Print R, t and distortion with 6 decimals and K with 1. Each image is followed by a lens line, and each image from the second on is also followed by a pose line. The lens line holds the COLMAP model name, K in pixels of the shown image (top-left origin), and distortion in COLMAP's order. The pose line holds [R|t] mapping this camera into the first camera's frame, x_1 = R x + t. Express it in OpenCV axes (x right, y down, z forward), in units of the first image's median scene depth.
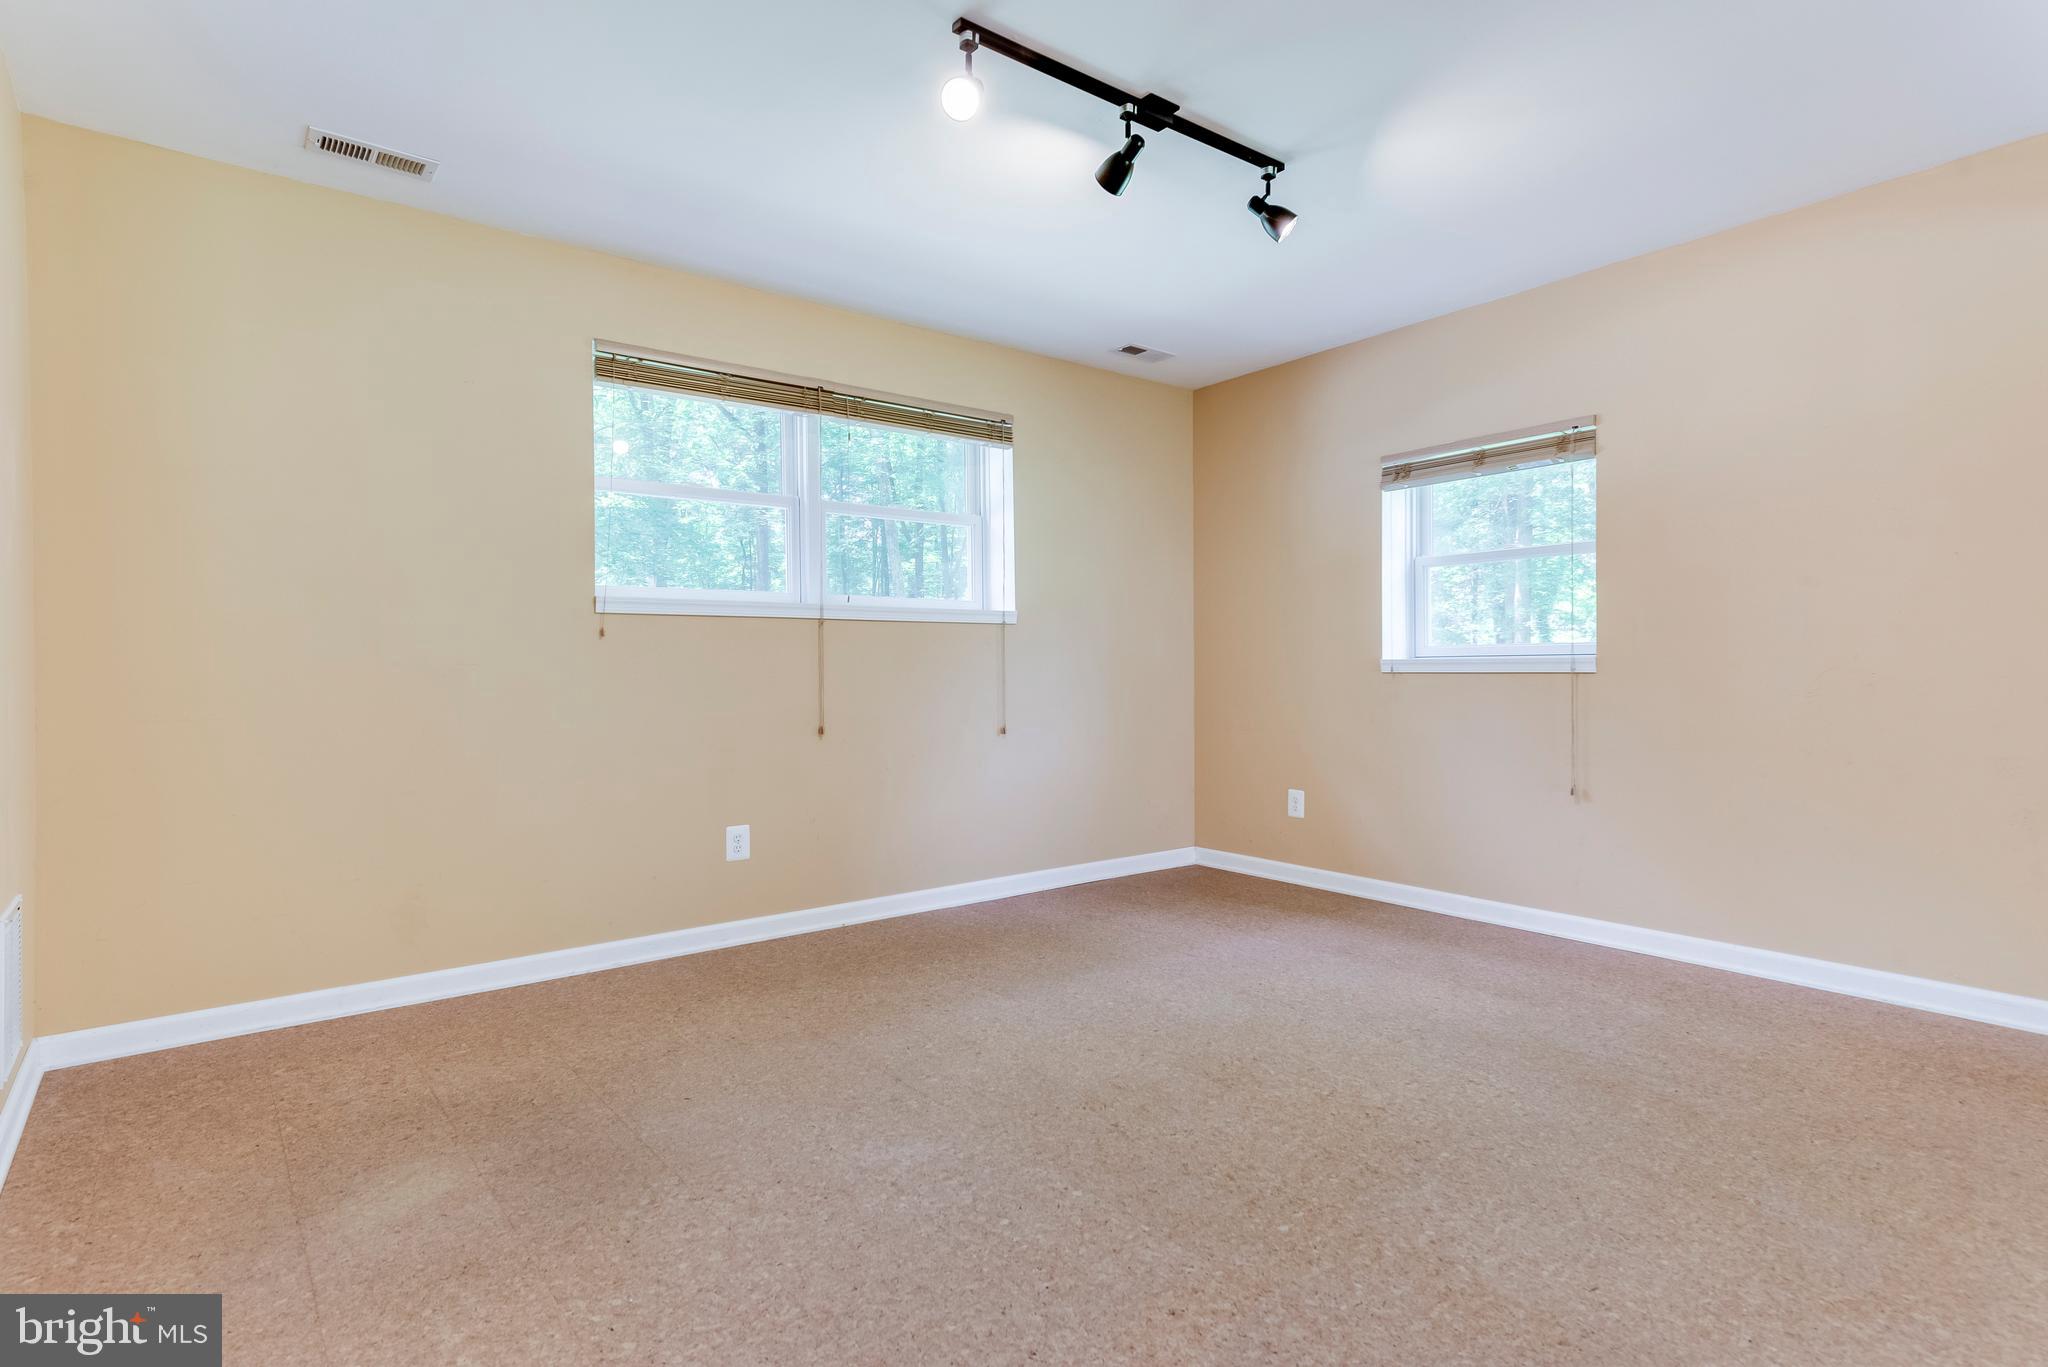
lens RADIAL K [[1066.6, 0, 1024.0], [0, 1066.6, 683.5], [0, 0, 1]] dist [0.026894, -0.000709]
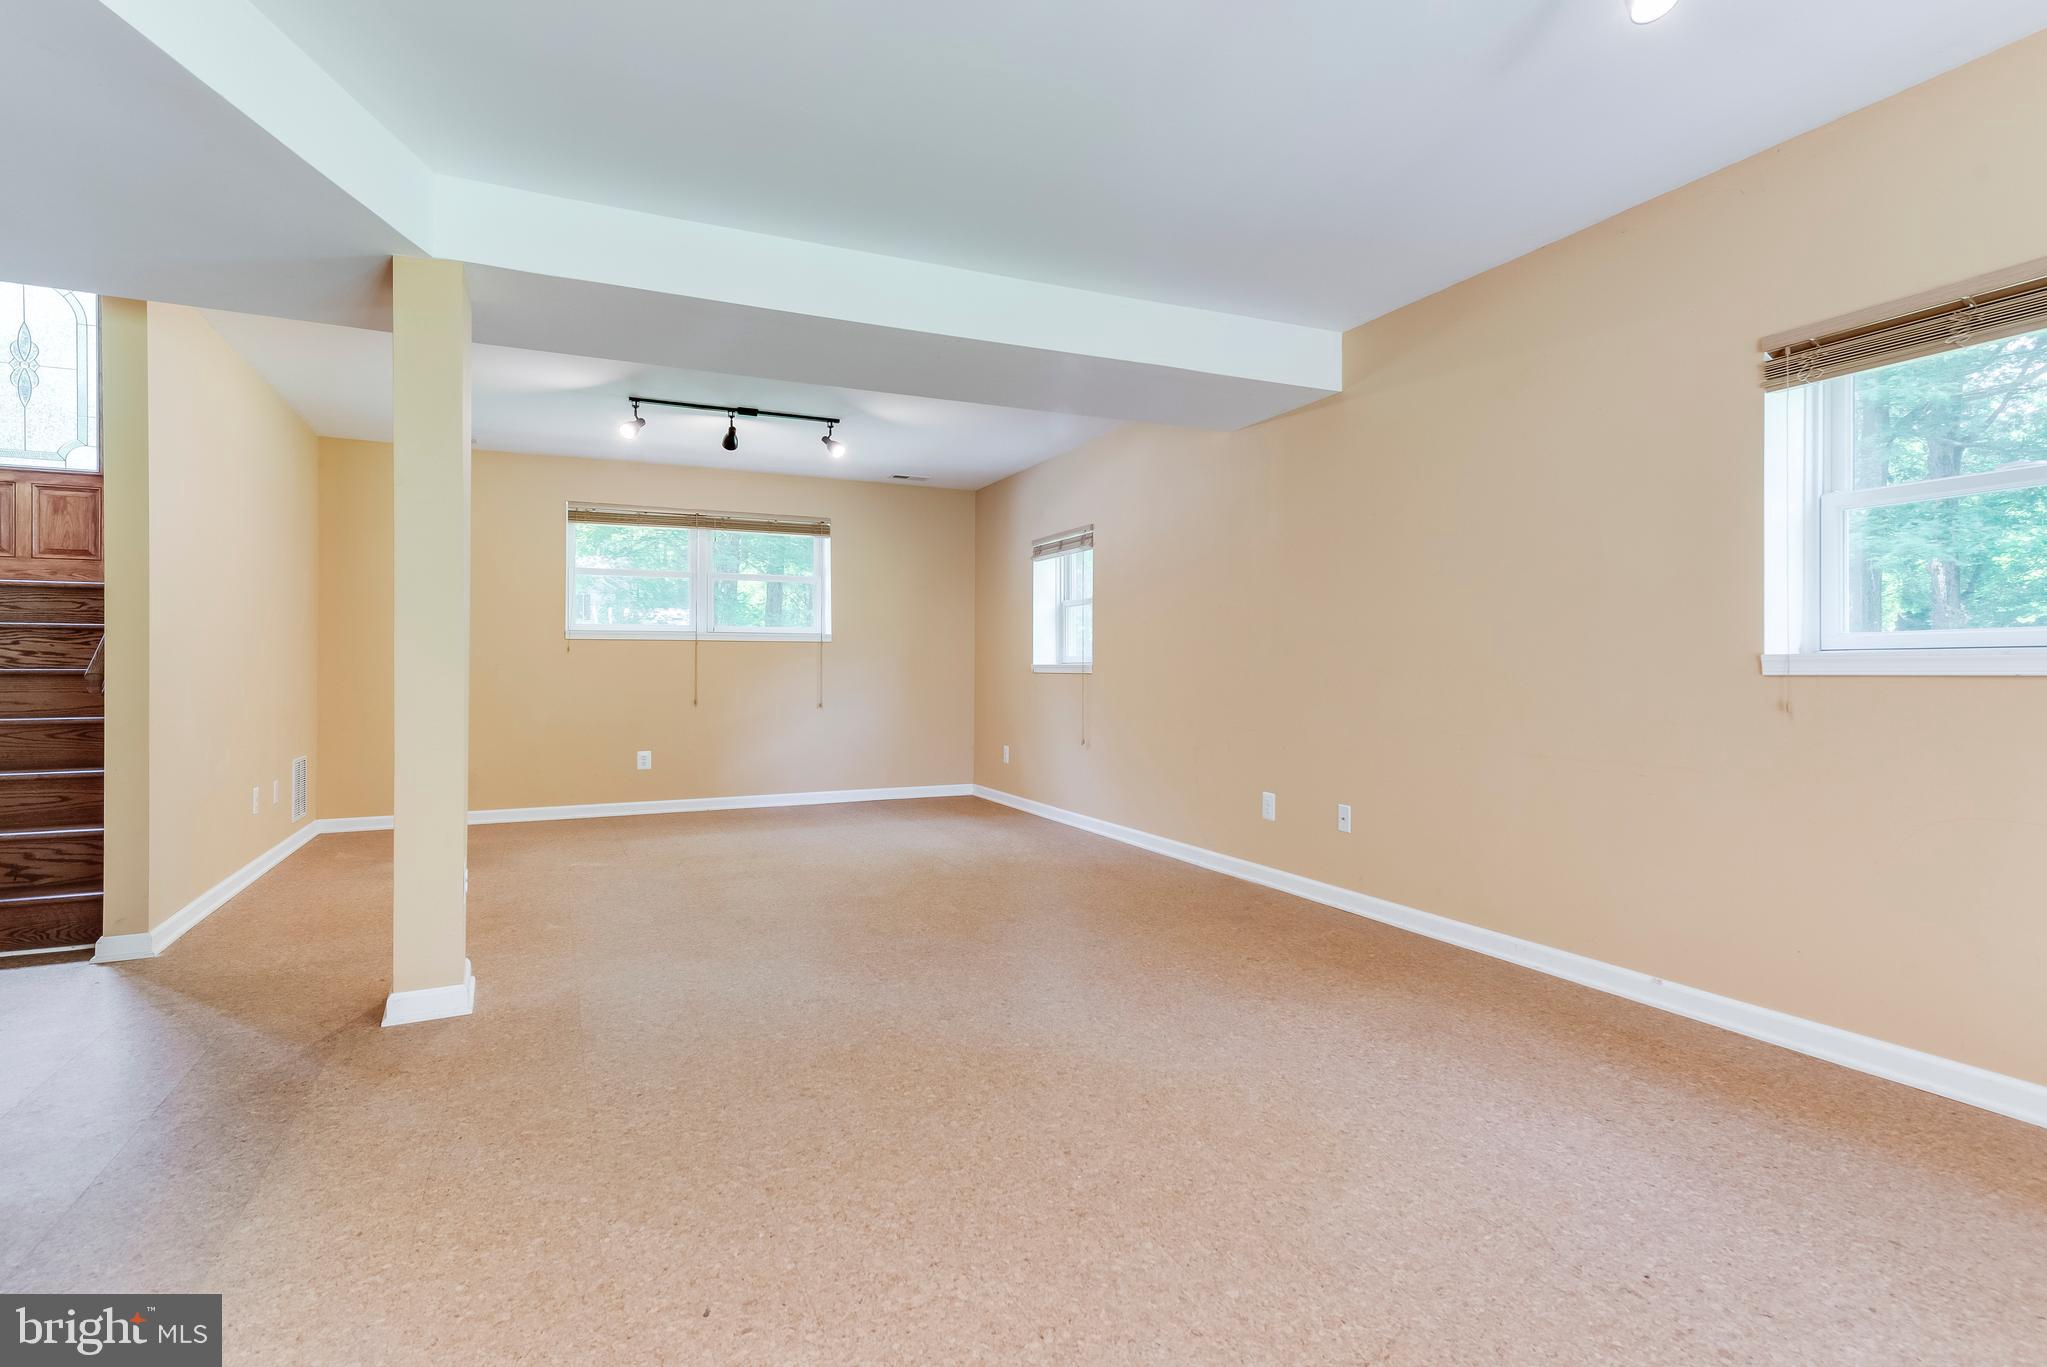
lens RADIAL K [[1026.5, 0, 1035.1], [0, 1026.5, 659.2], [0, 0, 1]] dist [0.025756, -0.000476]
pose [[0.974701, 0.005013, -0.223455, 0.809650], [-0.010447, 0.999678, -0.023145, 0.006443], [0.223267, 0.024894, 0.974439, -0.618153]]
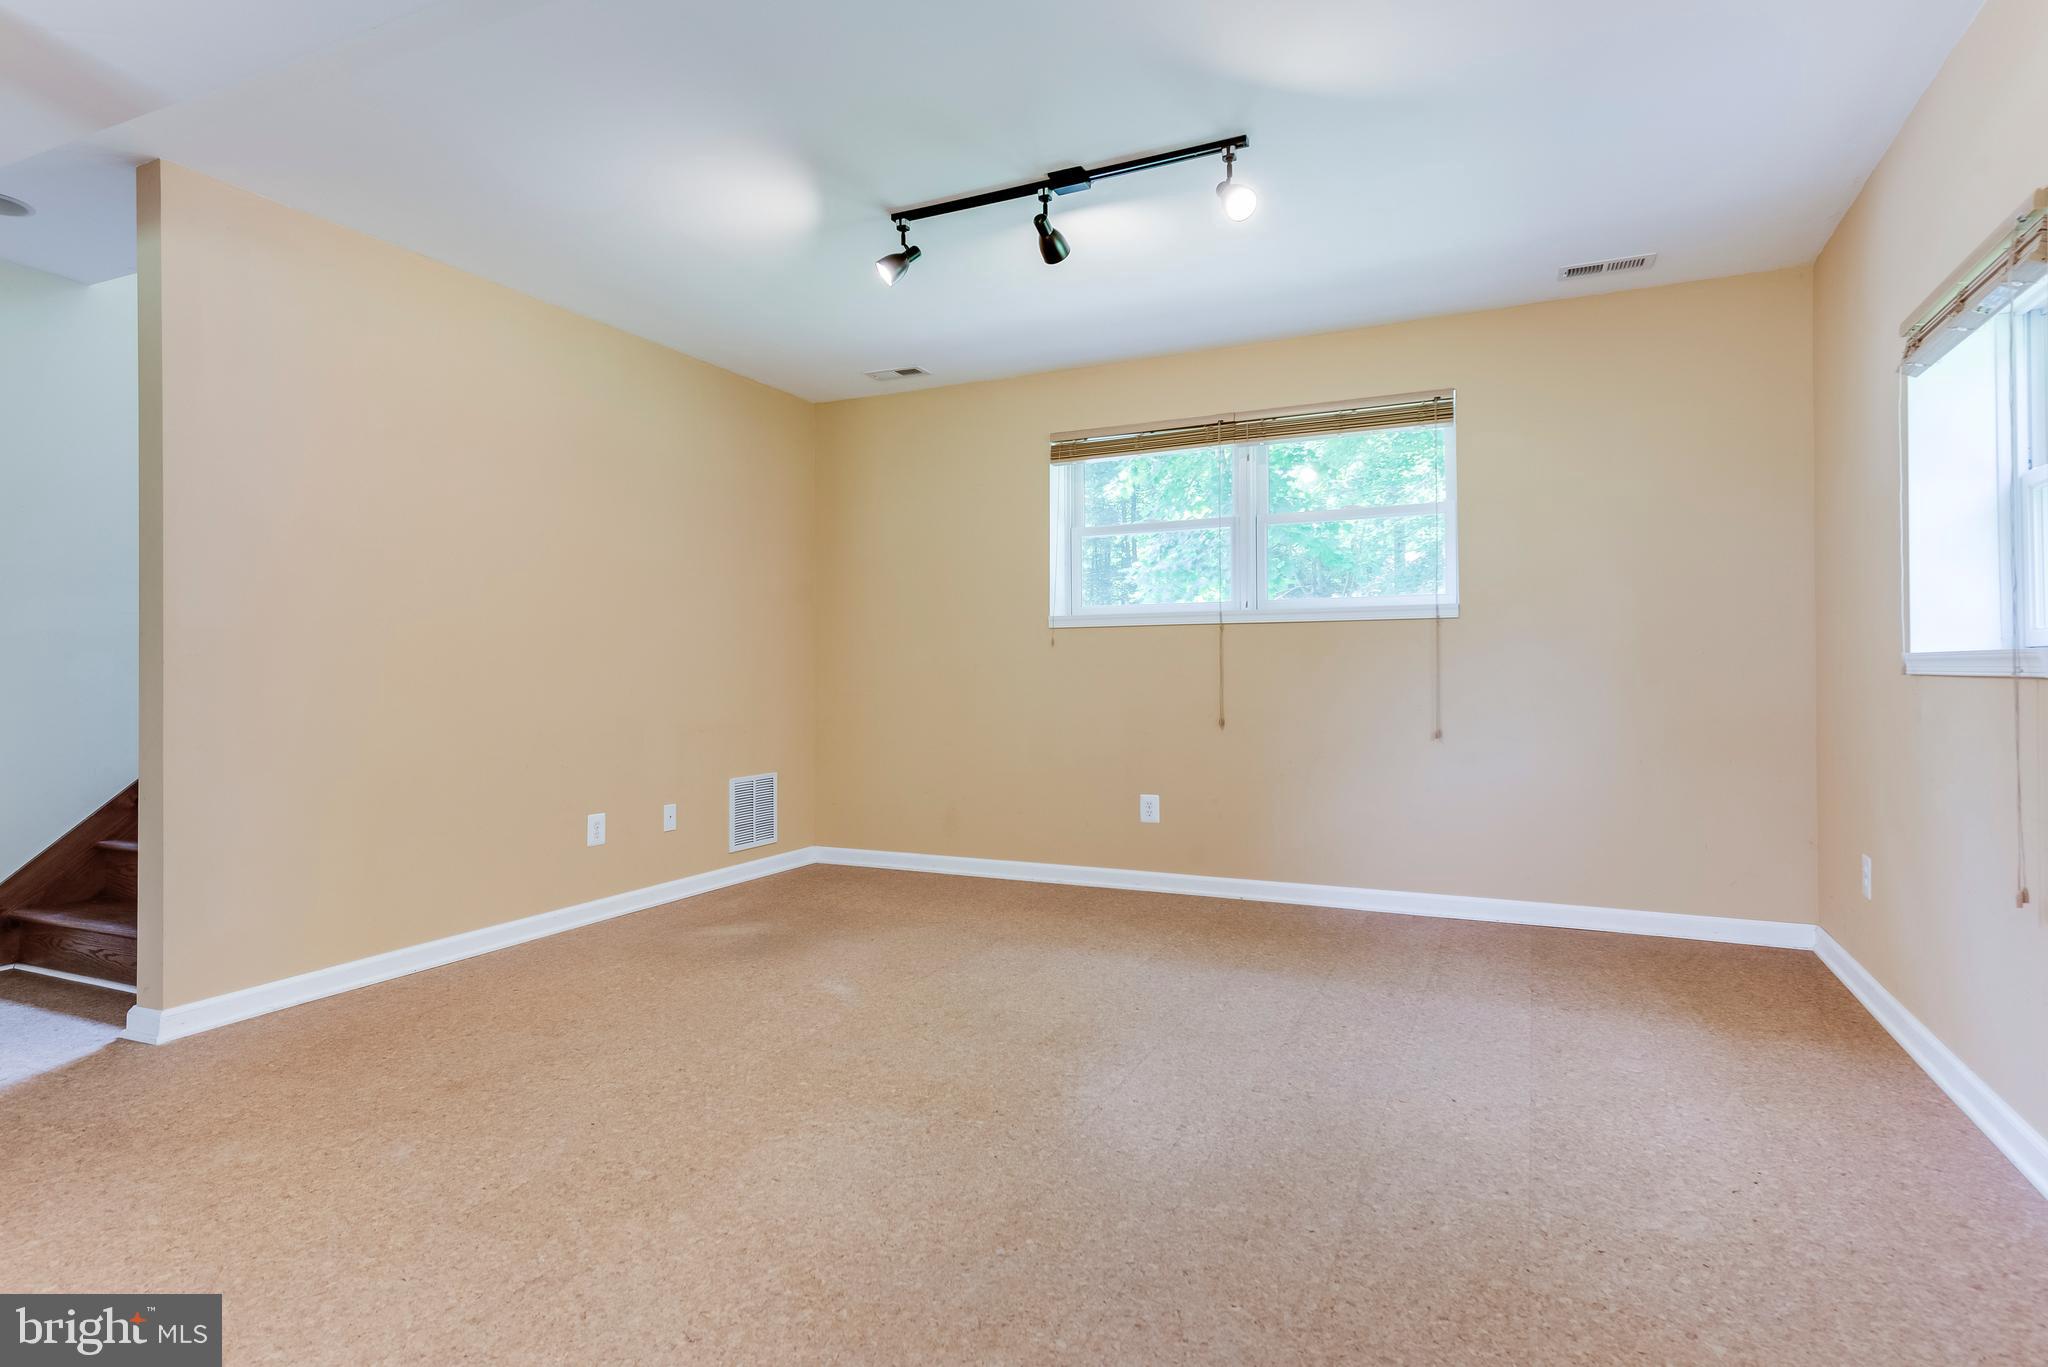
lens RADIAL K [[1078.7, 0, 1020.1], [0, 1078.7, 662.1], [0, 0, 1]] dist [0.013973, -0.001641]
pose [[0.440910, -0.003513, -0.897544, 0.788808], [-0.009475, 0.999918, -0.008568, -0.007947], [0.897501, 0.012282, 0.440841, 0.316545]]
